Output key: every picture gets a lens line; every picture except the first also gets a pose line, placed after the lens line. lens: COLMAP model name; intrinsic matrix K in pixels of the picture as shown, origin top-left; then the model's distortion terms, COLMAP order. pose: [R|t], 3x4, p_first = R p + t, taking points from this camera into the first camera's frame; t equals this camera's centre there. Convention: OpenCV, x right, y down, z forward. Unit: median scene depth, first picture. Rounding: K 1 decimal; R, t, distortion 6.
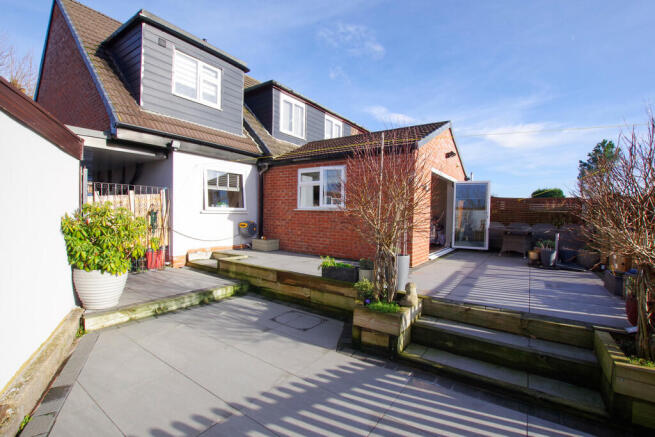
lens RADIAL K [[288.7, 0, 327.5], [0, 288.7, 218.5], [0, 0, 1]] dist [-0.024258, 0.000029]
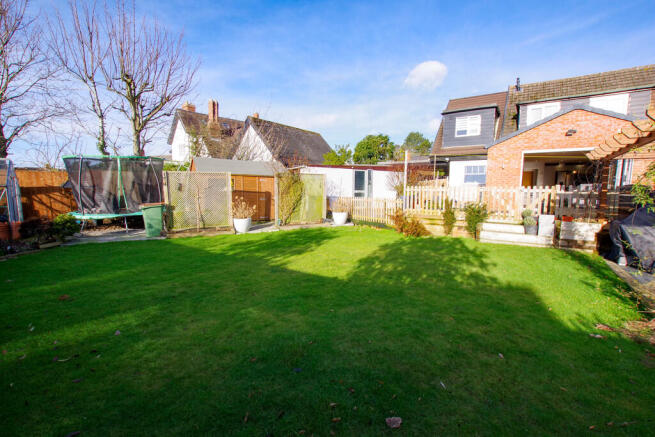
lens RADIAL K [[288.7, 0, 327.5], [0, 288.7, 218.5], [0, 0, 1]] dist [-0.024258, 0.000029]
pose [[-0.014898, 0.085882, -0.996194, 1.725382], [-0.025270, 0.995954, 0.086239, 0.066646], [0.999570, 0.026459, -0.012668, -0.036067]]
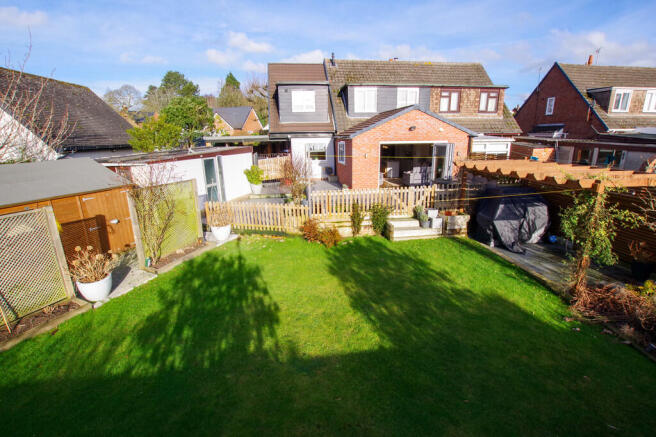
lens RADIAL K [[309.8, 0, 332.7], [0, 309.8, 218.6], [0, 0, 1]] dist [-0.028905, 0.000013]
pose [[0.667999, 0.165910, -0.725432, 1.438897], [0.016813, 0.971217, 0.237603, -0.156982], [0.743972, -0.170915, 0.645982, -0.464350]]
